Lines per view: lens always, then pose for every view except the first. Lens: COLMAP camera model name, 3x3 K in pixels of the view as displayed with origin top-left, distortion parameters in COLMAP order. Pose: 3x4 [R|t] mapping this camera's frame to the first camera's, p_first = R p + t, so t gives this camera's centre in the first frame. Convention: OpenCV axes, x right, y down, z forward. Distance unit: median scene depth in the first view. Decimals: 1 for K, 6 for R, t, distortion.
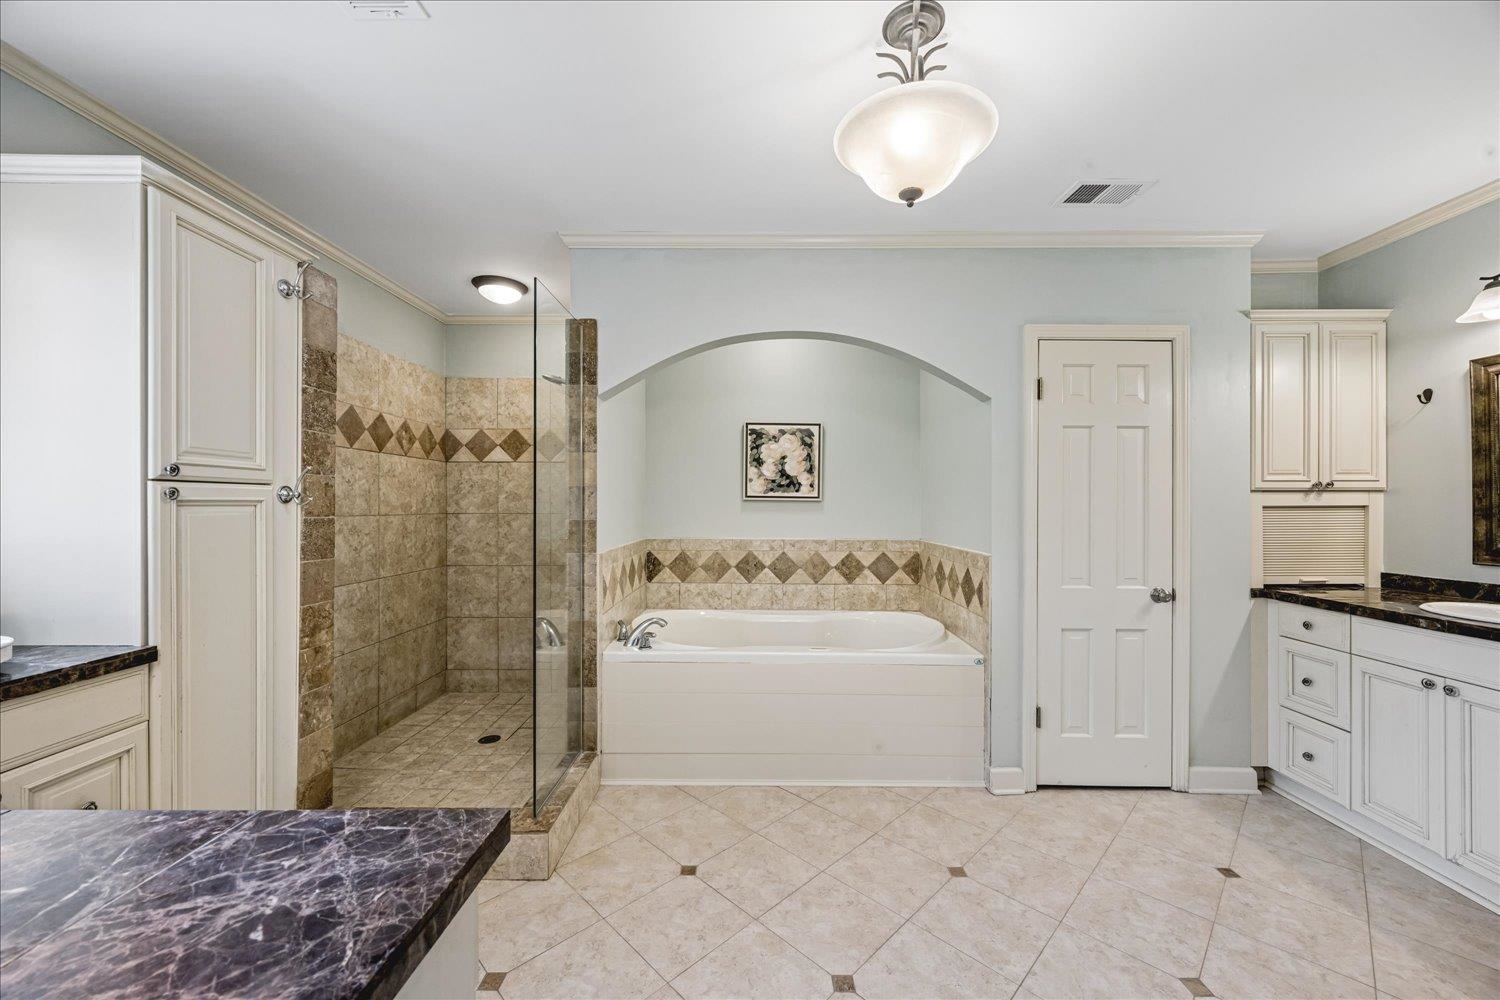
lens RADIAL K [[570.2, 0, 750.0], [0, 570.2, 500.0], [0, 0, 1]] dist [0.000871, 0.000150]
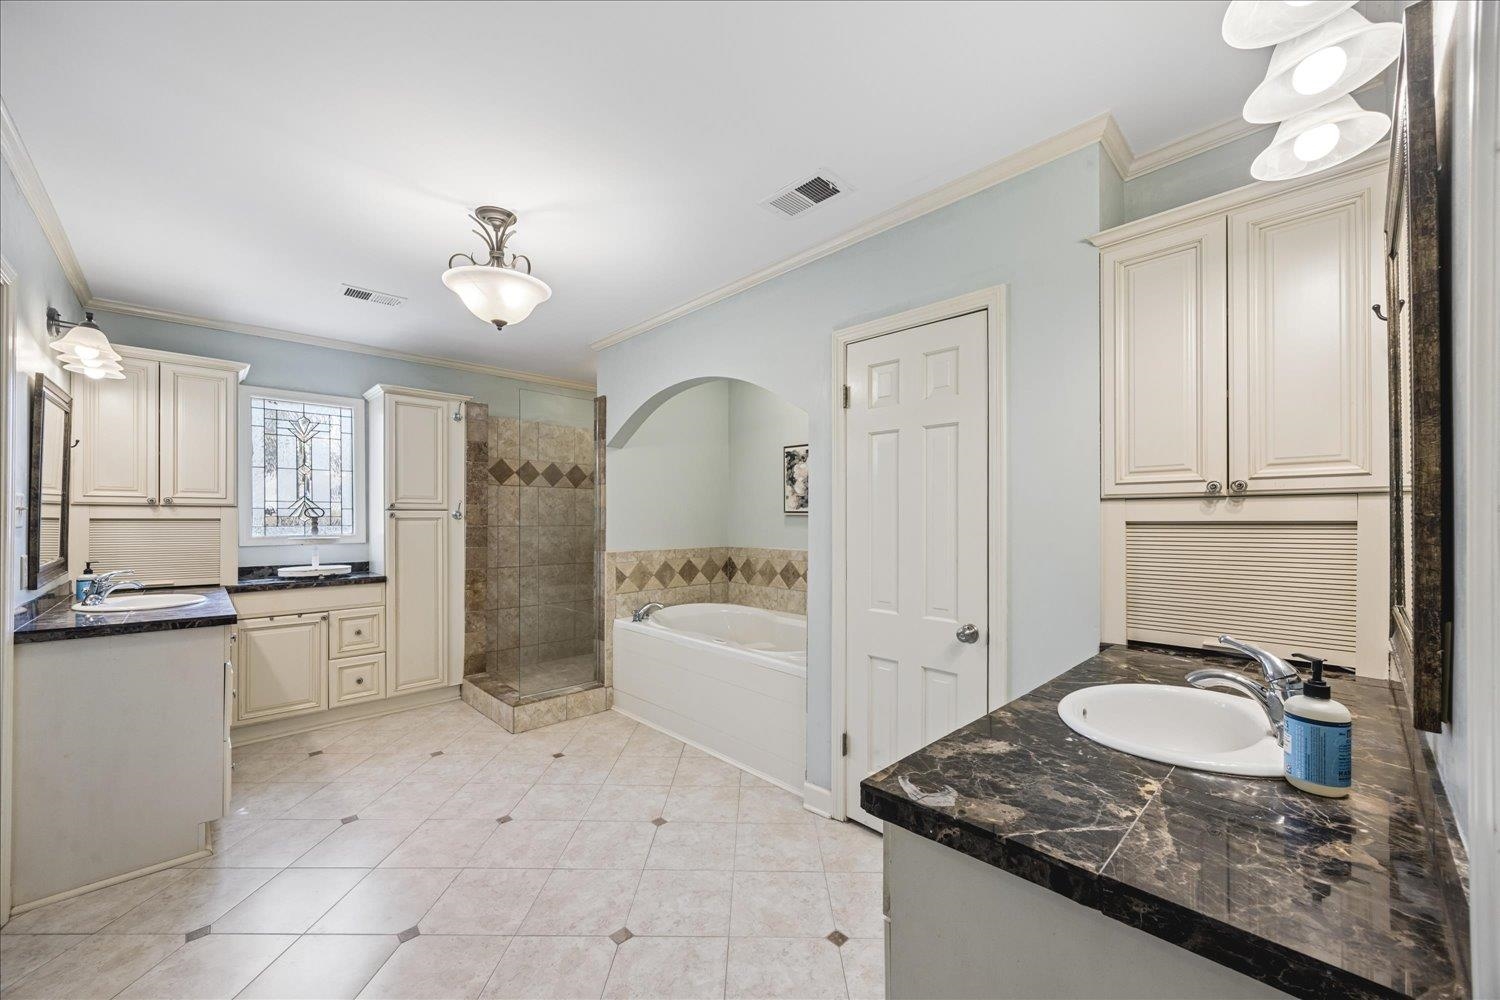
lens RADIAL K [[577.3, 0, 751.7], [0, 577.3, 512.8], [0, 0, 1]] dist [0.000867, 0.000048]
pose [[0.694739, -0.008050, -0.719217, 1.081770], [0.007268, 0.999965, -0.004171, -0.000109], [0.719225, -0.002329, 0.694773, 0.224020]]
